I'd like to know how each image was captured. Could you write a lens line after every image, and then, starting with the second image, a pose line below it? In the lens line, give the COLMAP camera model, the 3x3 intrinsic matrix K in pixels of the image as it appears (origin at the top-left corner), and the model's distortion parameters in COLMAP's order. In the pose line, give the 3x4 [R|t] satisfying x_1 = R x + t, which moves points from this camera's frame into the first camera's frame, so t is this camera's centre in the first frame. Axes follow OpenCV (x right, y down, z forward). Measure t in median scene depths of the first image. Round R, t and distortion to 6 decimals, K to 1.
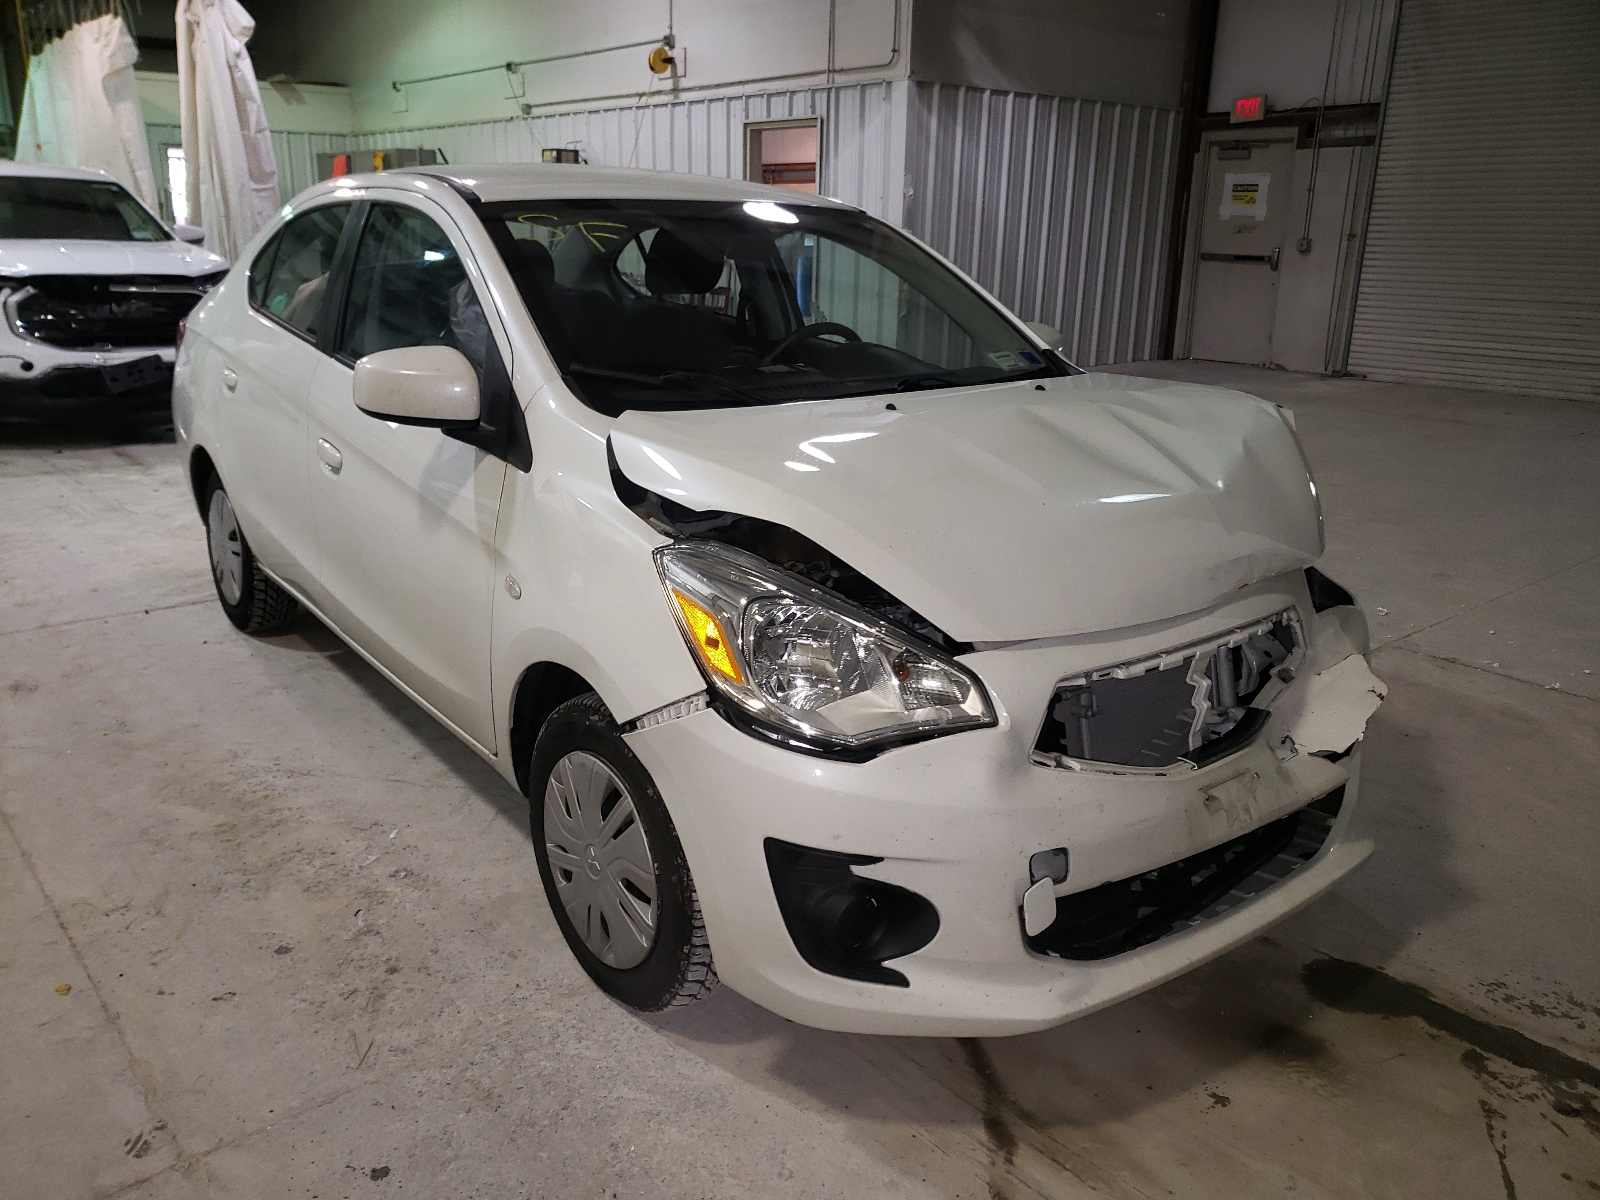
lens RADIAL K [[1215.9, 0, 801.5], [0, 1215.9, 596.5], [0, 0, 1]] dist [0.007986, 0.002954]
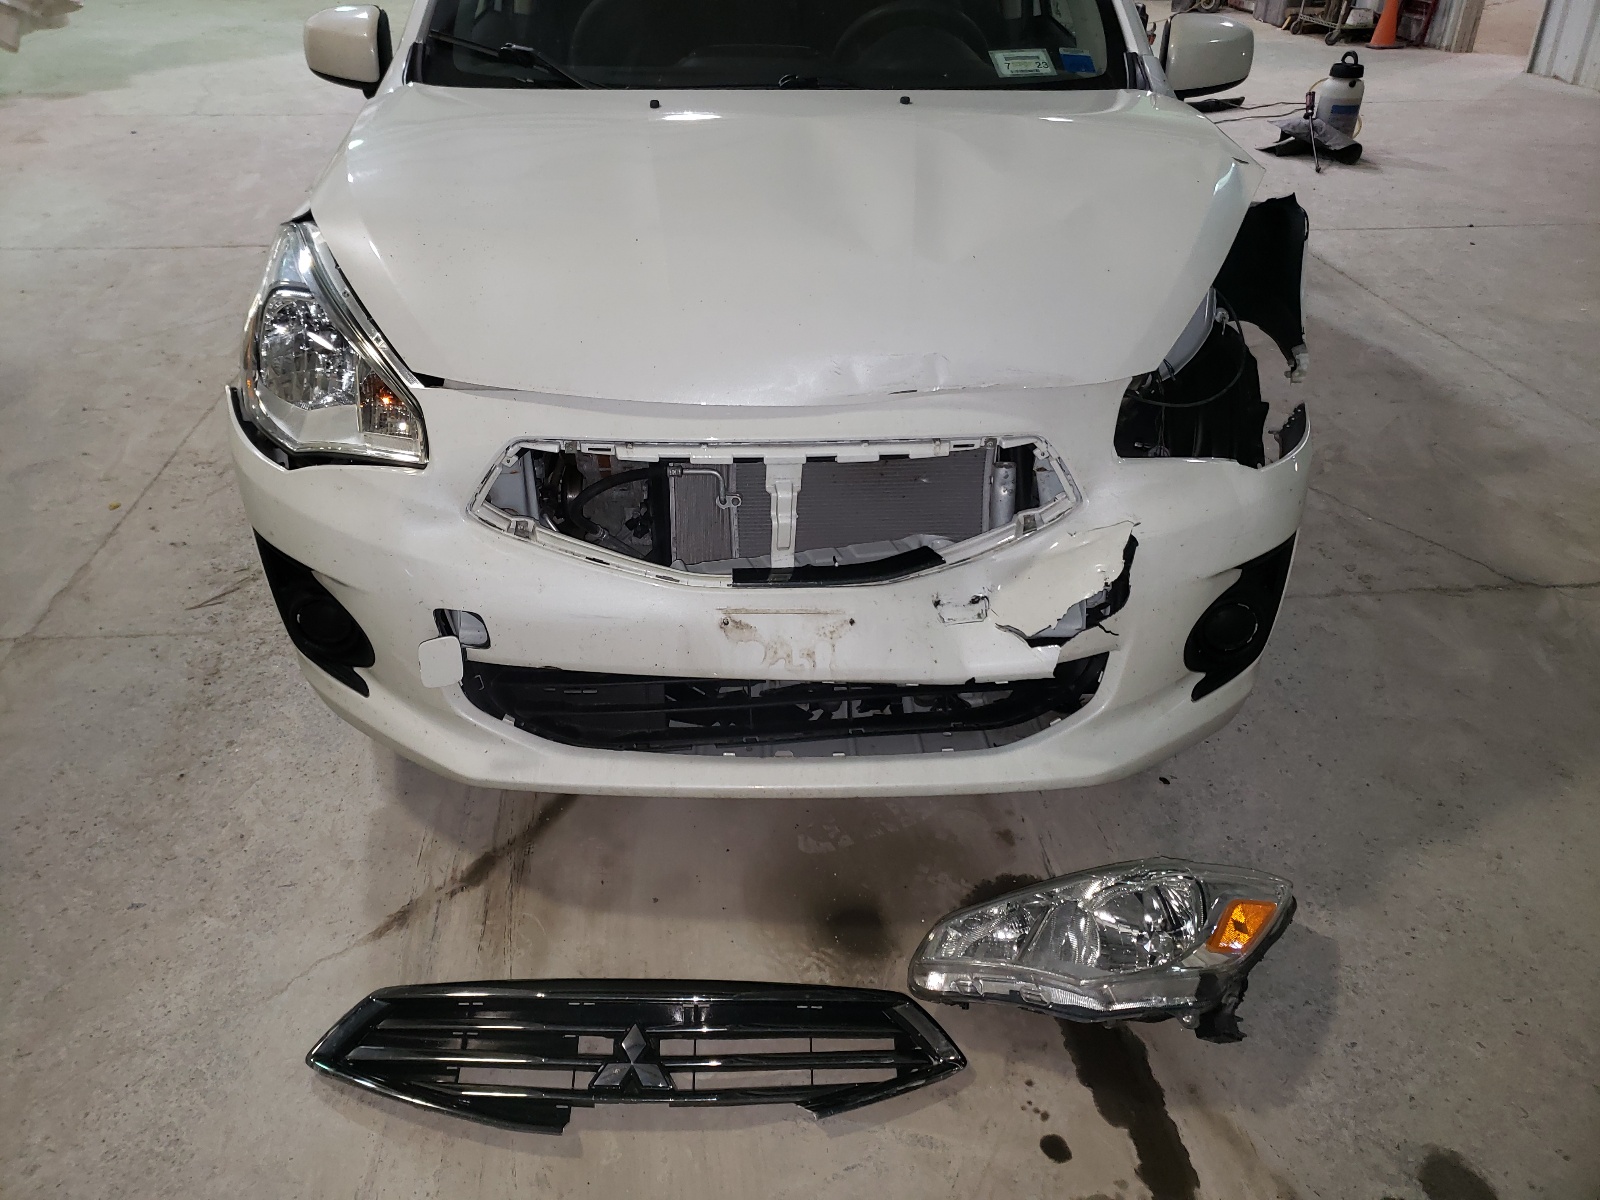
lens RADIAL K [[1215.9, 0, 790.0], [0, 1215.9, 552.7], [0, 0, 1]] dist [0.007986, 0.002954]
pose [[0.817612, 0.273852, -0.506473, 0.792732], [-0.161228, 0.953350, 0.255206, -0.104971], [0.552735, -0.127002, 0.823623, 0.339071]]
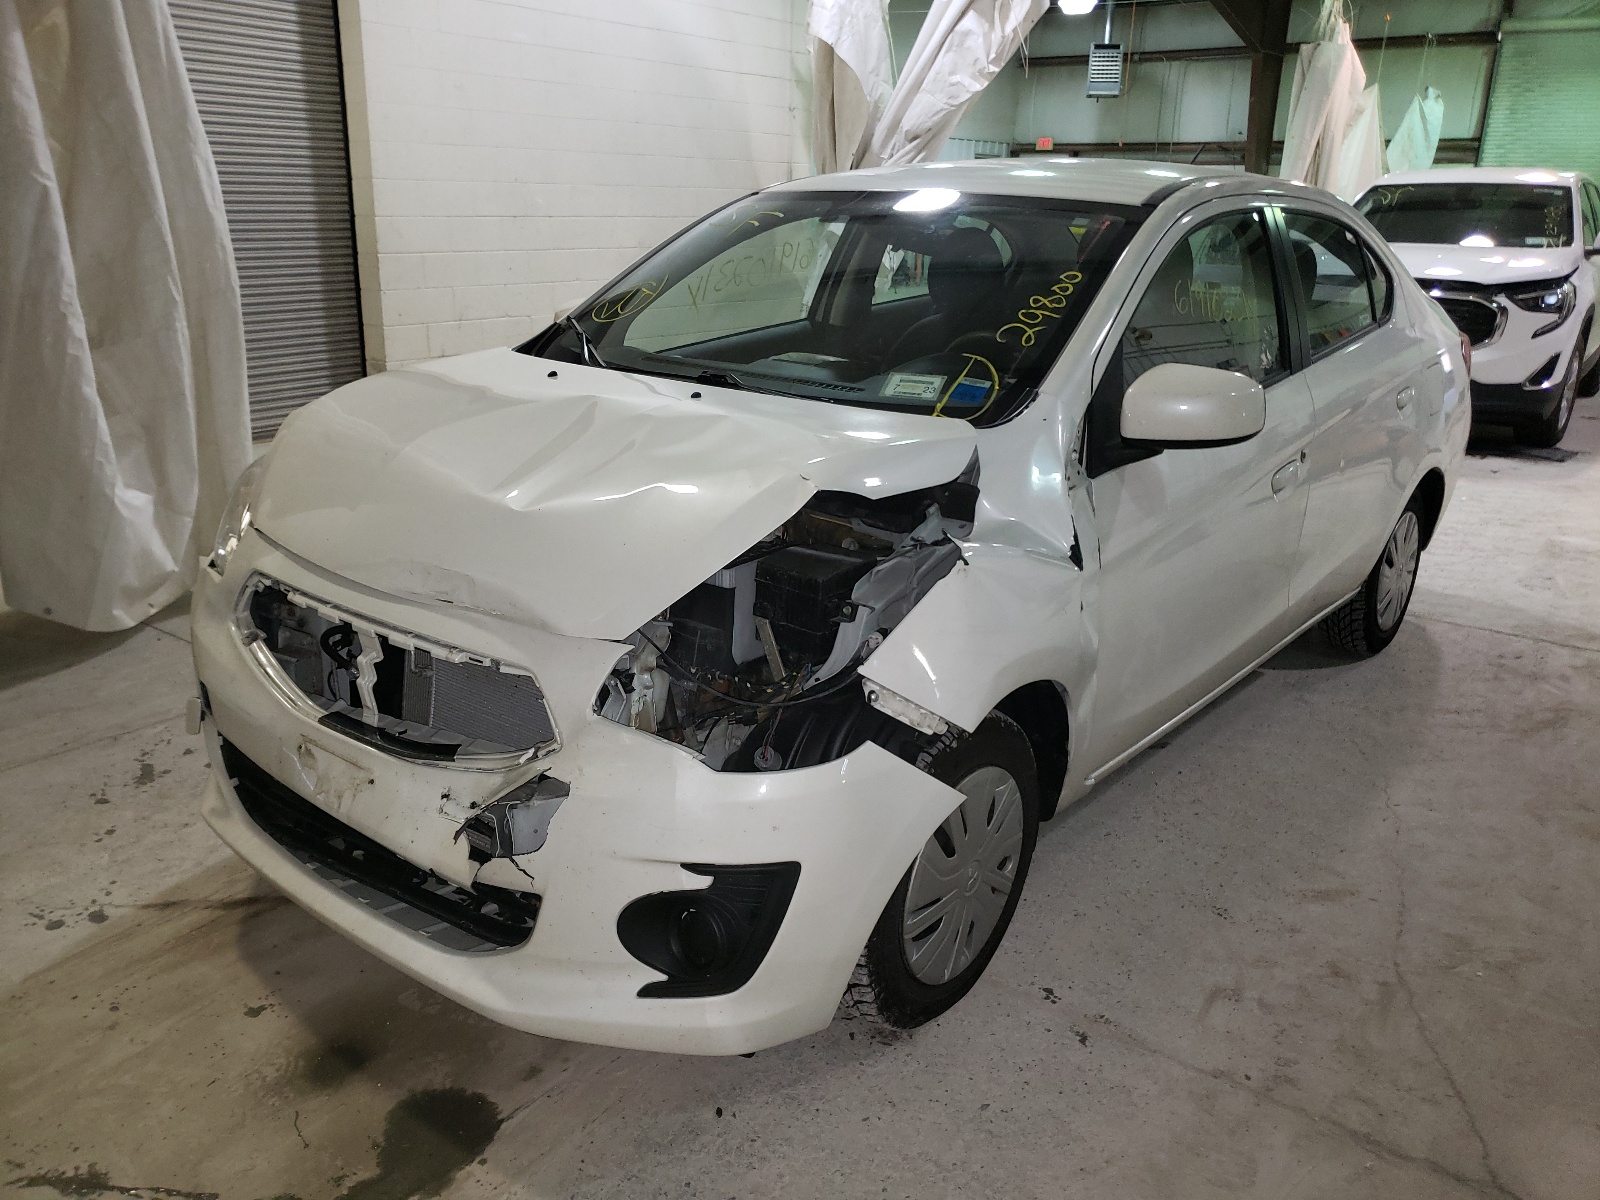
lens RADIAL K [[1215.9, 0, 791.7], [0, 1215.9, 606.7], [0, 0, 1]] dist [0.007986, 0.002954]
pose [[0.235700, 0.287480, -0.928332, 1.385889], [-0.299284, 0.930292, 0.212100, -0.298927], [0.924594, 0.227843, 0.305308, 1.053441]]
